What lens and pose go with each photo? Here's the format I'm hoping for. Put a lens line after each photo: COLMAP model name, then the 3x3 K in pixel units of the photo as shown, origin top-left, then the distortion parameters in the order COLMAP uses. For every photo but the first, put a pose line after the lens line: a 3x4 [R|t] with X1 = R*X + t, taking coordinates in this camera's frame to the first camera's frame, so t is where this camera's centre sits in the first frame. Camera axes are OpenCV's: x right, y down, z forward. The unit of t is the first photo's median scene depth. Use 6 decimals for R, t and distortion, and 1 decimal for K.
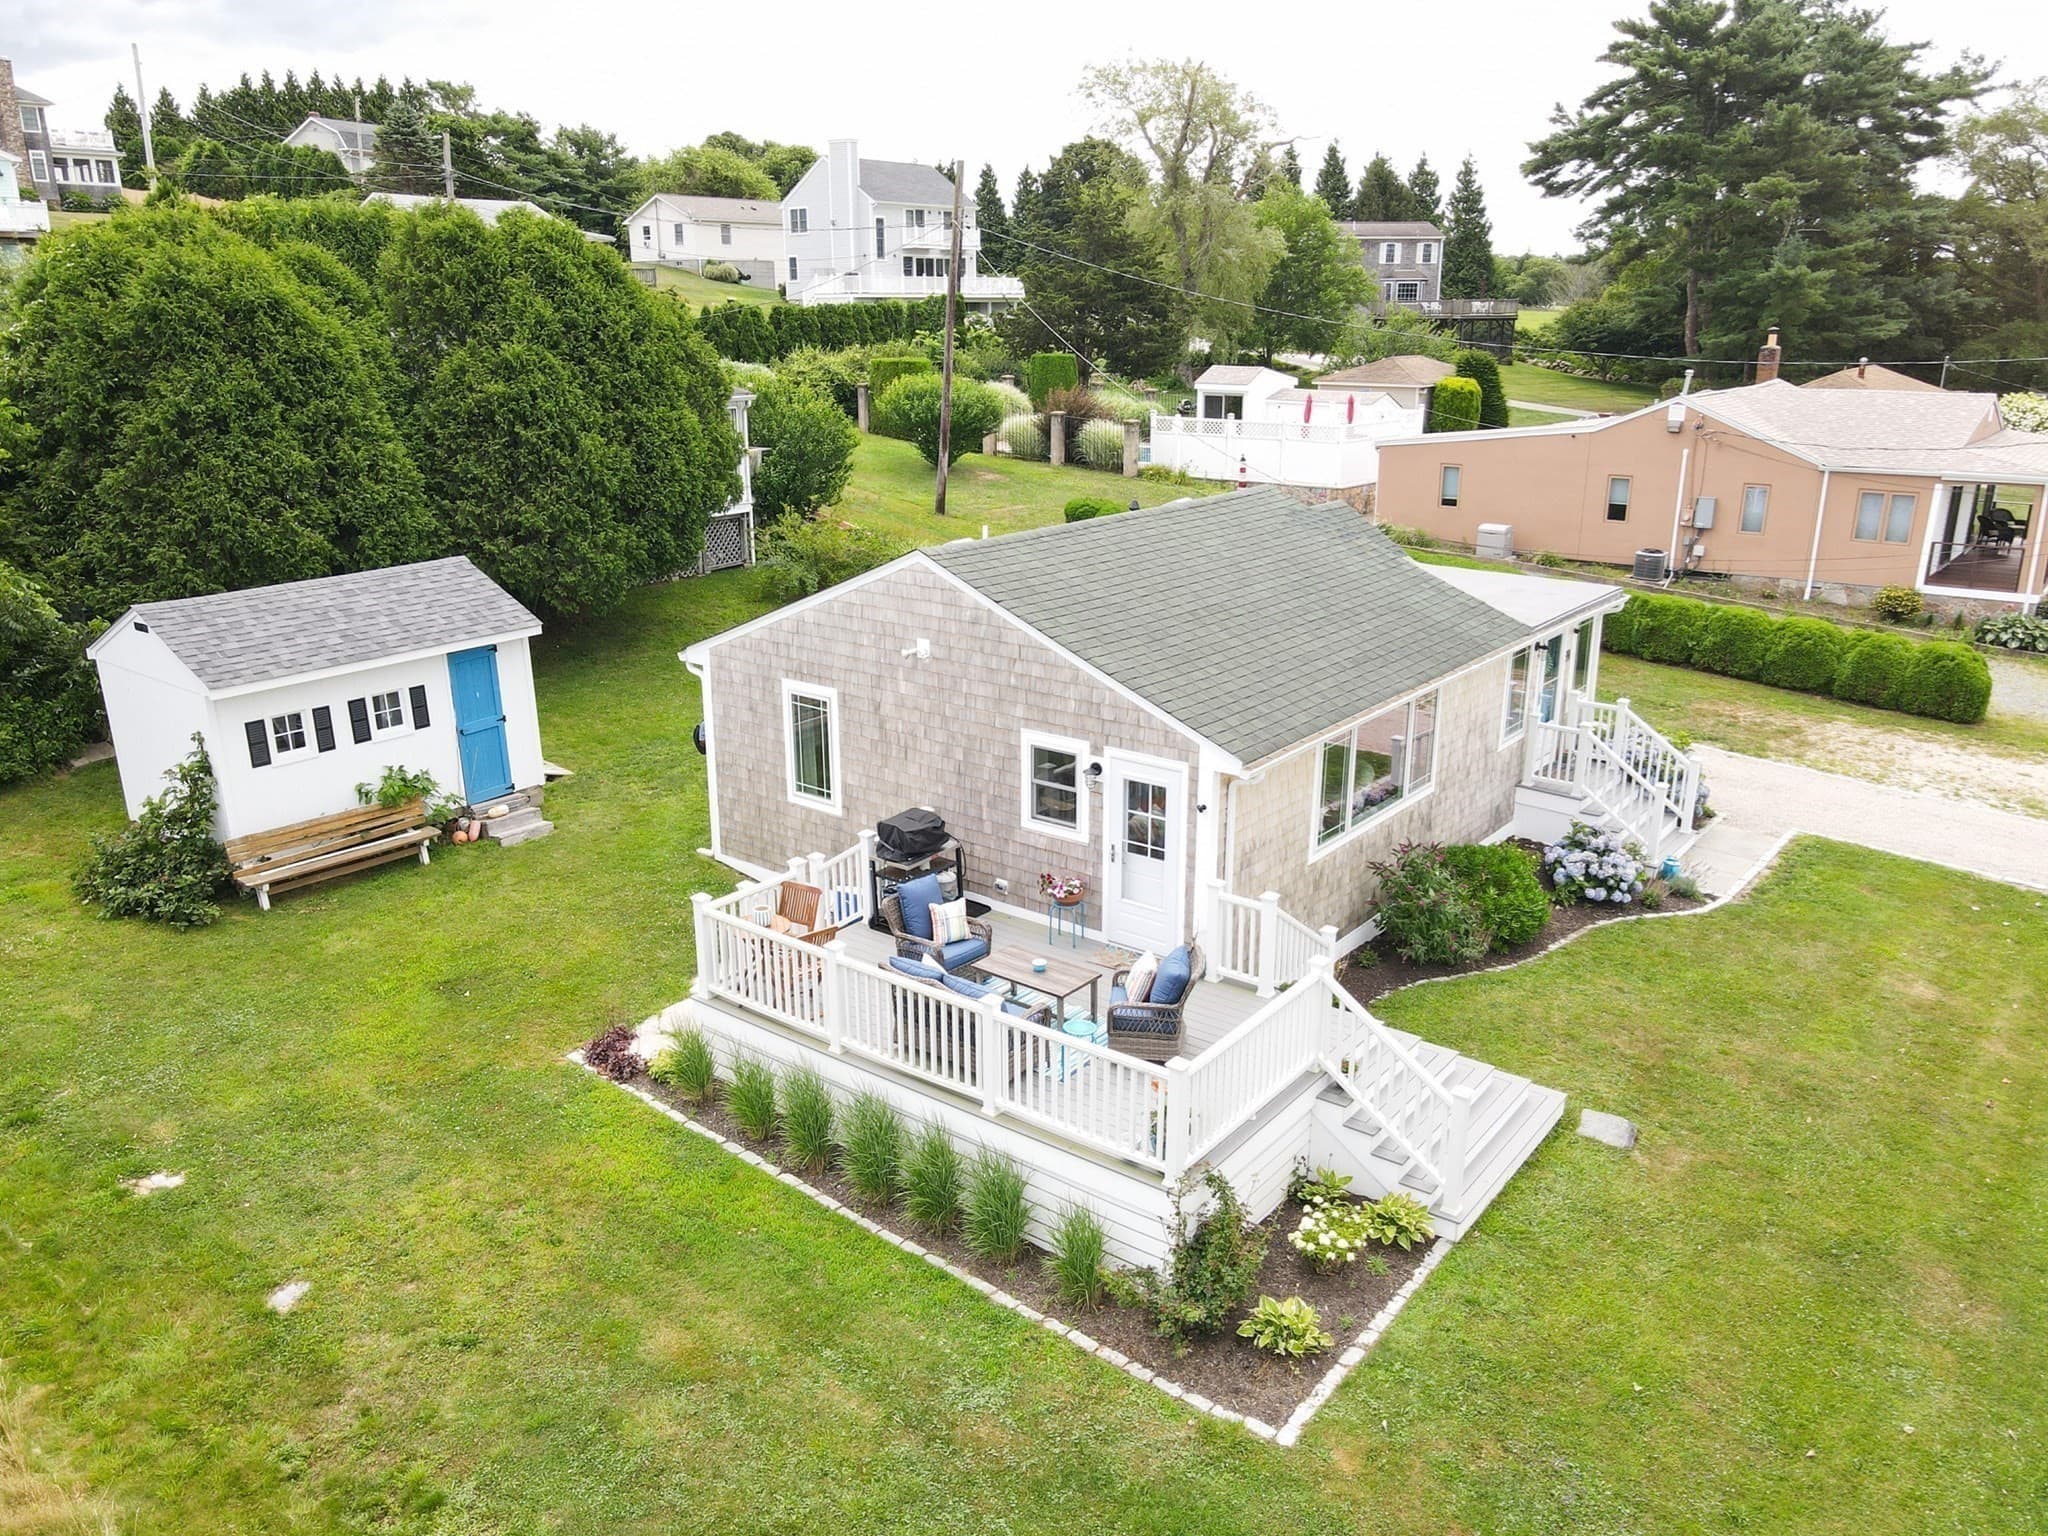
lens RADIAL K [[1506.2, 0, 1018.9], [0, 1506.2, 774.6], [0, 0, 1]] dist [-0.002029, 0.018584]
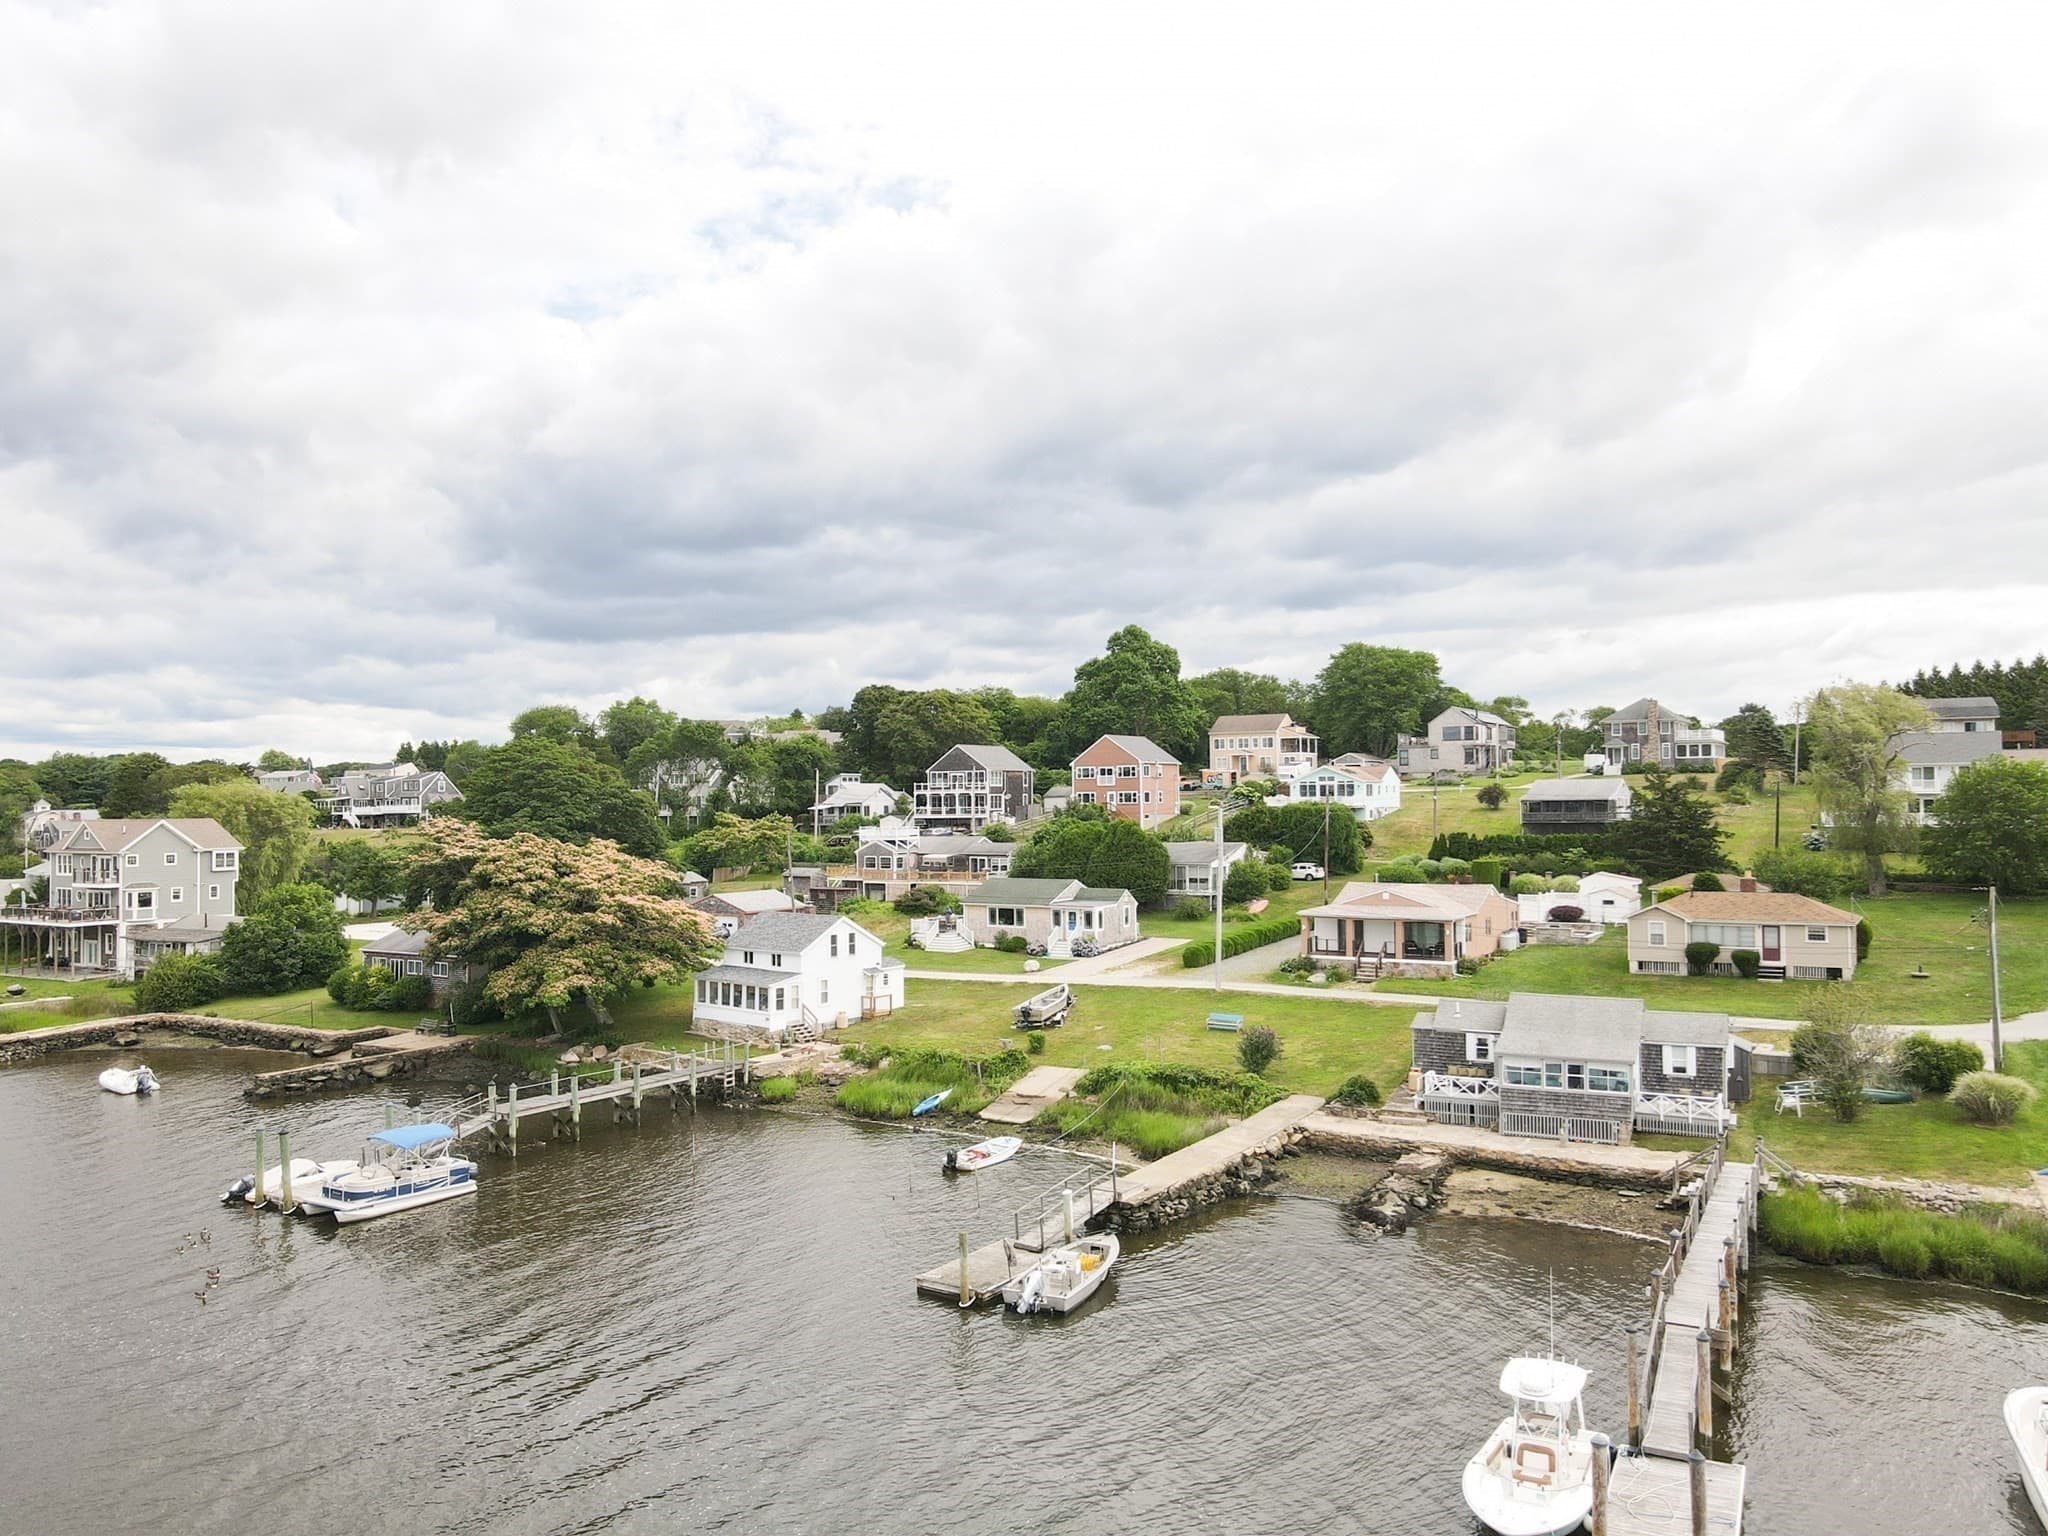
lens RADIAL K [[1506.2, 0, 1019.5], [0, 1506.2, 775.5], [0, 0, 1]] dist [-0.002029, 0.018584]
pose [[0.107786, -0.012194, -0.994099, 5.704765], [-0.288146, 0.956622, -0.042976, -0.278877], [0.951501, 0.291078, 0.099597, 0.226194]]
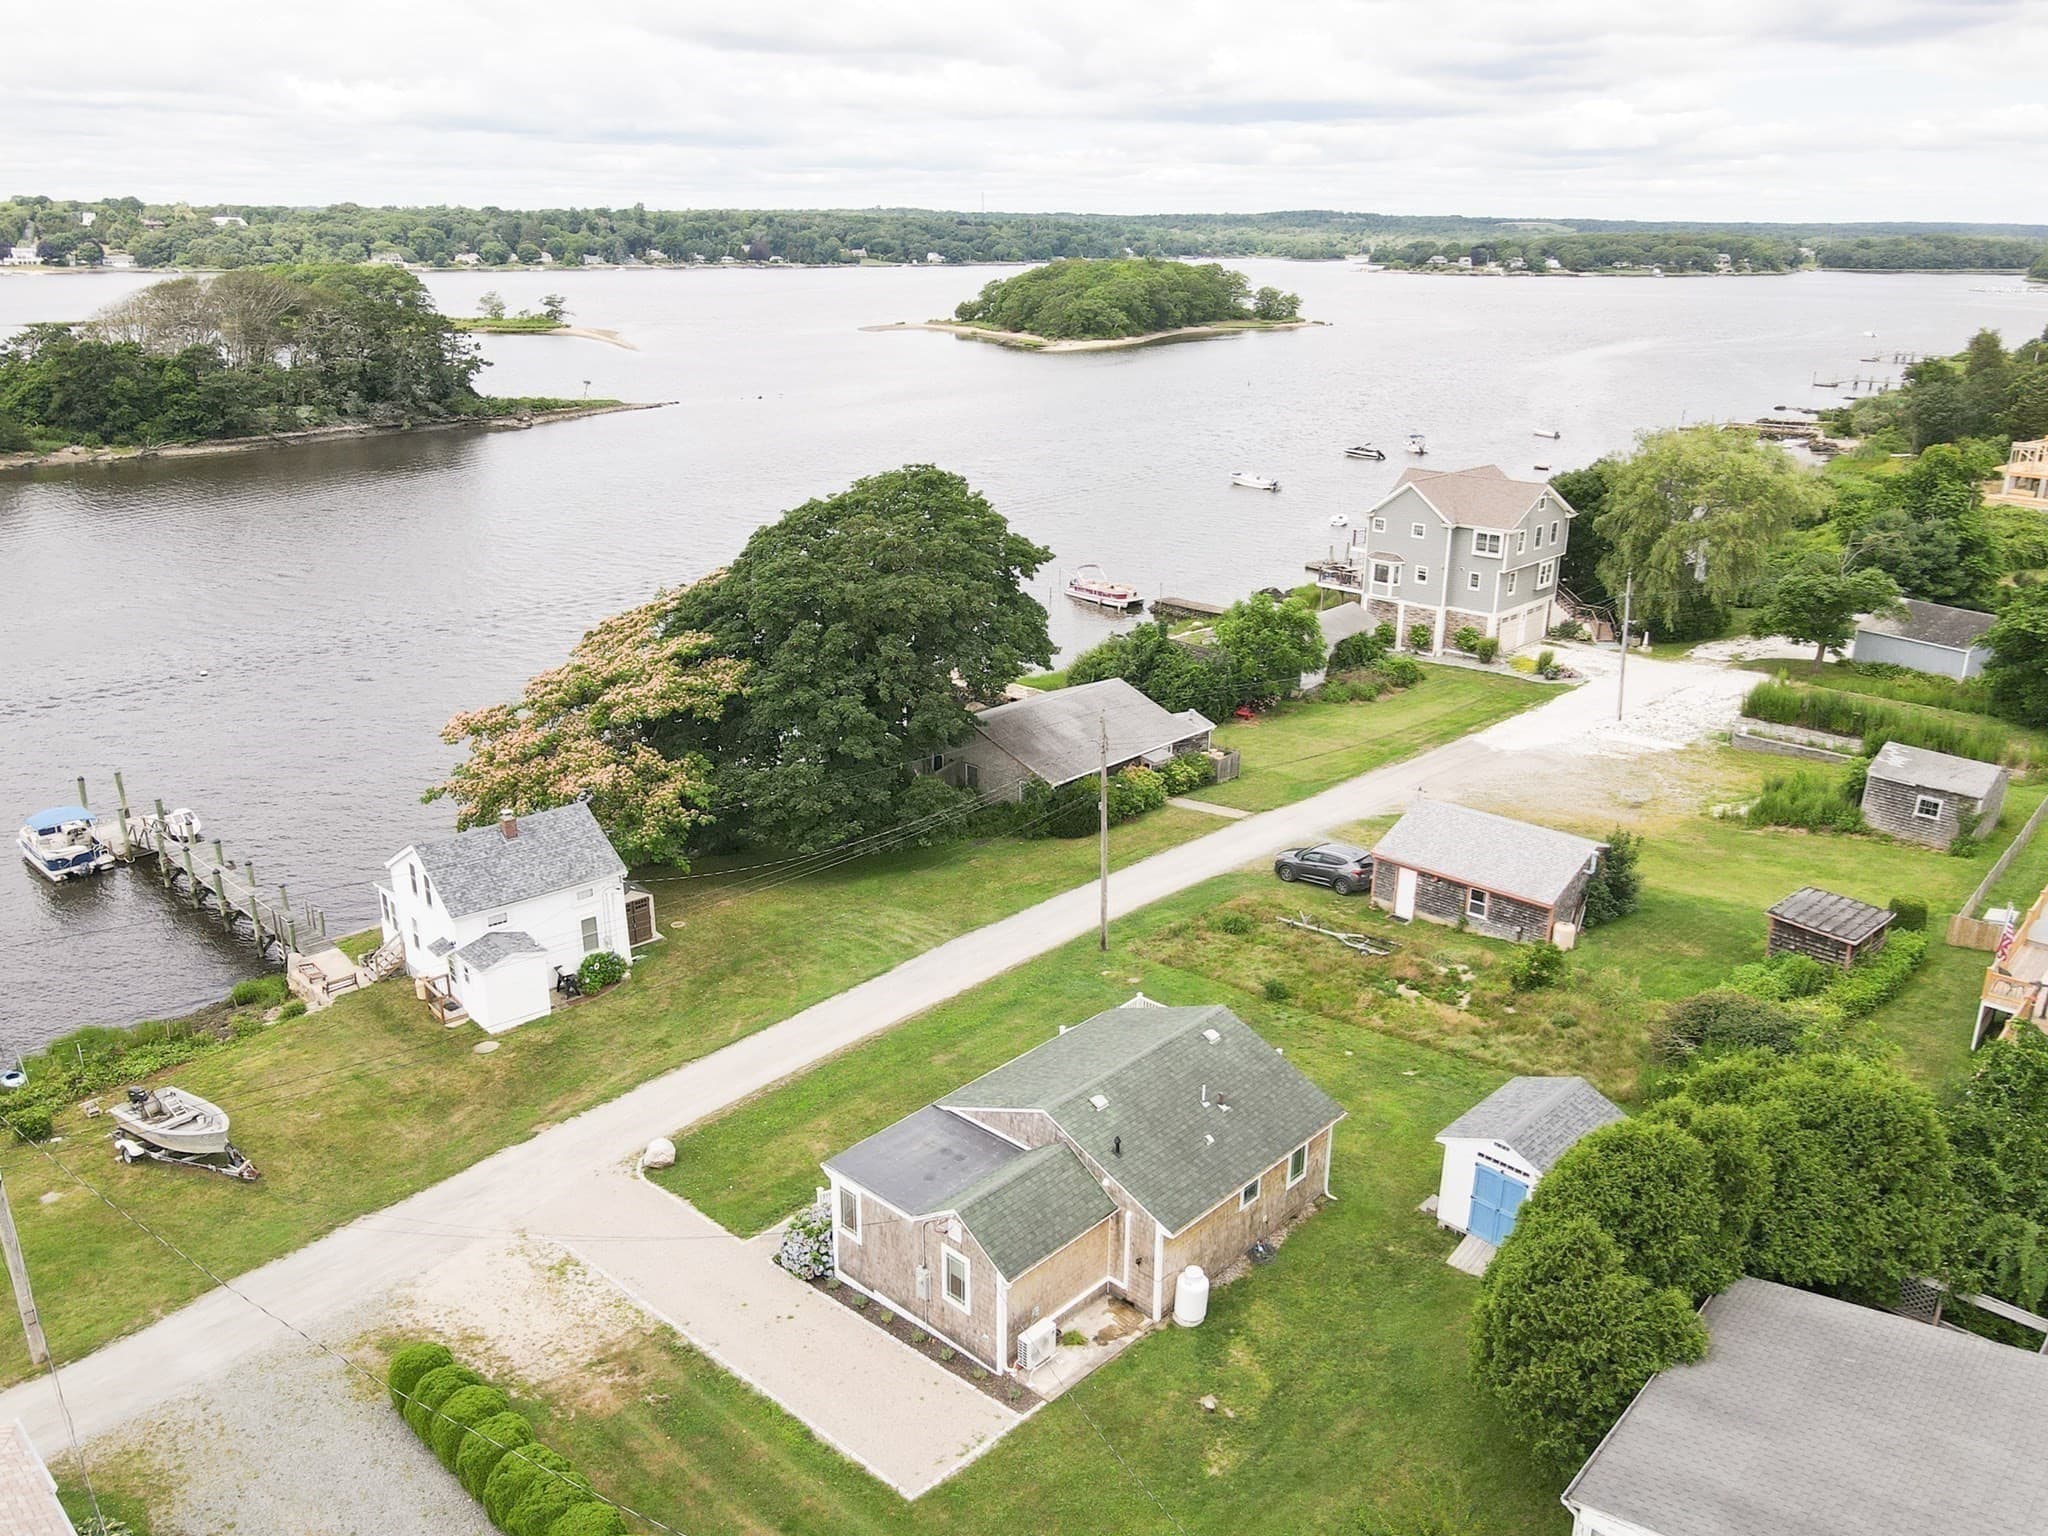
lens RADIAL K [[1537.4, 0, 1006.4], [0, 1537.4, 810.2], [0, 0, 1]] dist [0.006727, 0.015862]
pose [[-0.996487, -0.028658, 0.078696, 0.086878], [0.025784, 0.789022, 0.613824, -1.675618], [-0.079684, 0.613696, -0.785511, 2.368848]]
